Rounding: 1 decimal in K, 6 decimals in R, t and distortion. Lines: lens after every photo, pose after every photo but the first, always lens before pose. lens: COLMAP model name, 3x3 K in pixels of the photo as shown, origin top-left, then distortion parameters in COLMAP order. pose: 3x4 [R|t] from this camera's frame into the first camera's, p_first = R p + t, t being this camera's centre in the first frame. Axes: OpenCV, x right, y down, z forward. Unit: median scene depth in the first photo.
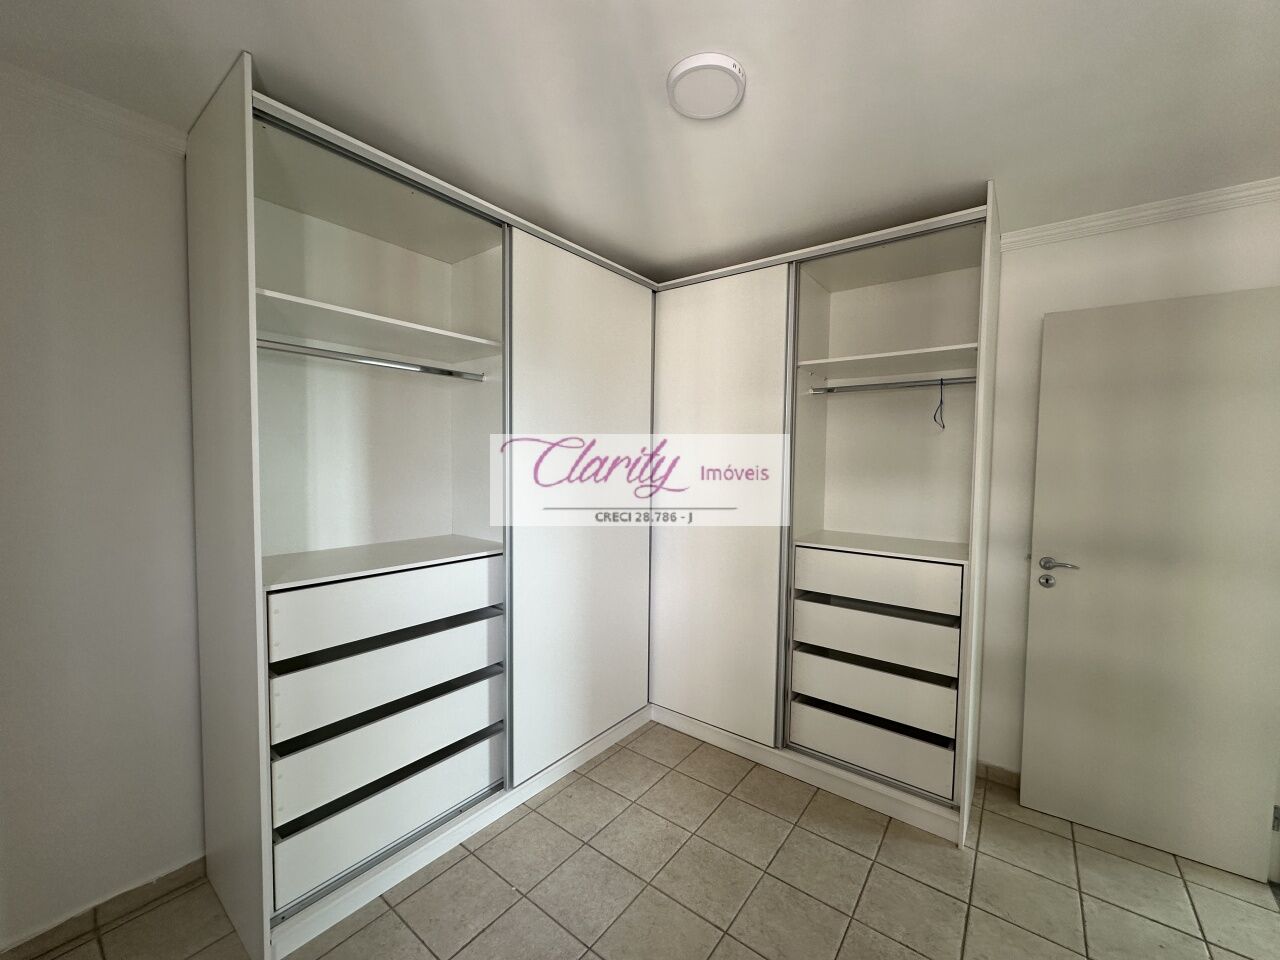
lens RADIAL K [[514.8, 0, 640.0], [0, 514.8, 480.0], [0, 0, 1]] dist [-0.001413, -0.000046]
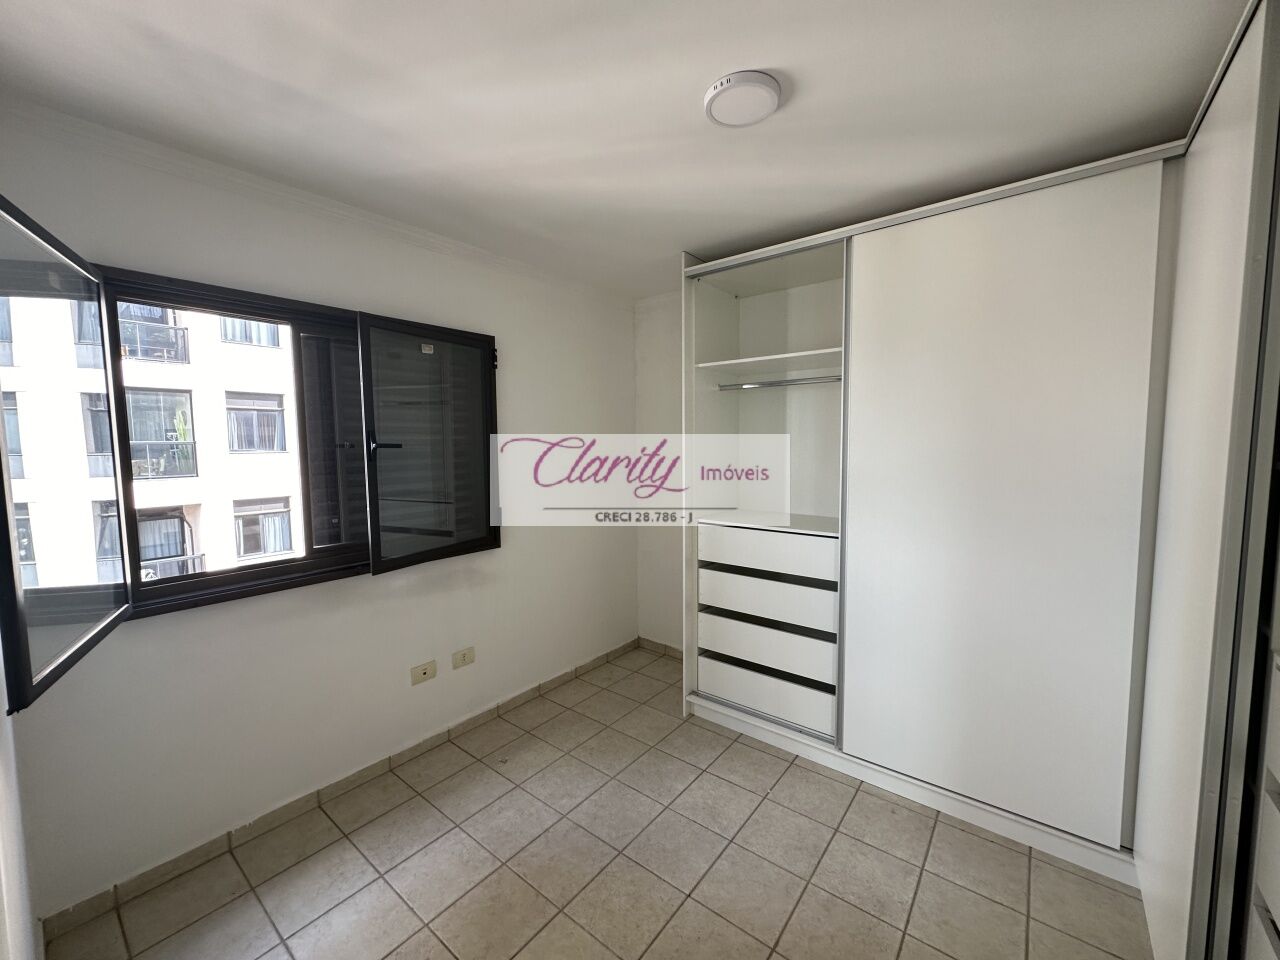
lens RADIAL K [[514.8, 0, 640.0], [0, 514.8, 480.0], [0, 0, 1]] dist [-0.001413, -0.000046]
pose [[-0.015016, 0.065905, -0.997713, 0.973633], [-0.036687, 0.997117, 0.066418, -0.047656], [0.999214, 0.037600, -0.012555, 0.661337]]
